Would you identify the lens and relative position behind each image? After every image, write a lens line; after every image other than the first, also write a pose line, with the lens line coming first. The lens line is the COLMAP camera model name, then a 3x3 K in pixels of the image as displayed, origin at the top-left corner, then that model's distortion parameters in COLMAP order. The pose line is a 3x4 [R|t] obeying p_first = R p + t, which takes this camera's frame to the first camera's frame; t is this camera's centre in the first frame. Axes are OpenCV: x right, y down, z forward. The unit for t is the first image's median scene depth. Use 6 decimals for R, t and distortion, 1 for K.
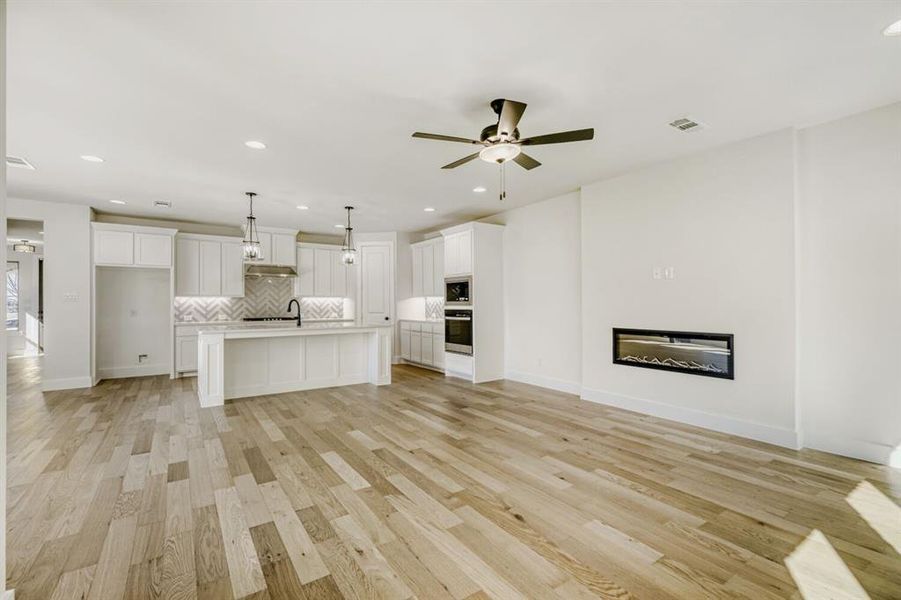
lens RADIAL K [[391.9, 0, 450.7], [0, 391.9, 300.1], [0, 0, 1]] dist [0.009488, 0.000569]
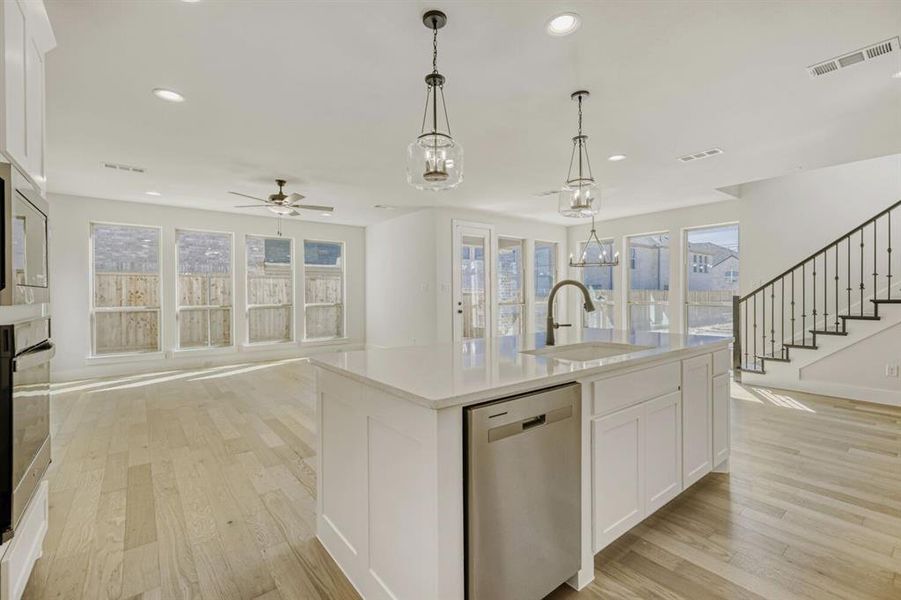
lens RADIAL K [[410.1, 0, 465.9], [0, 410.1, 301.4], [0, 0, 1]] dist [-0.000170, -0.000065]
pose [[-0.996029, 0.012878, -0.088088, -0.226408], [0.012035, 0.999877, 0.010095, 0.011794], [0.088208, 0.008994, -0.996062, 1.229059]]
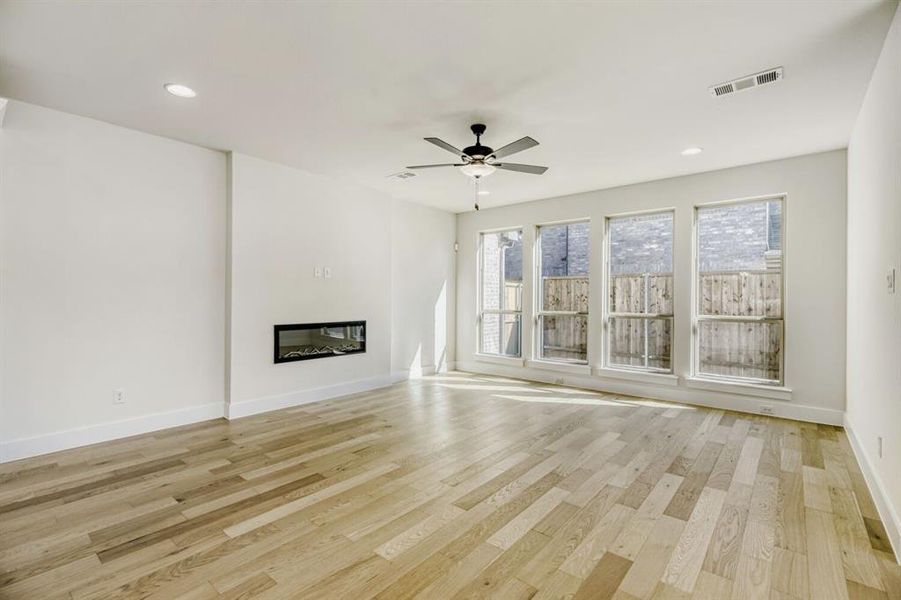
lens RADIAL K [[410.1, 0, 447.6], [0, 410.1, 299.2], [0, 0, 1]] dist [-0.000170, -0.000065]
pose [[-0.259355, 0.001898, 0.965780, -0.433147], [-0.011527, 0.999921, -0.005061, 0.006455], [-0.965713, -0.012446, -0.259313, 0.592698]]
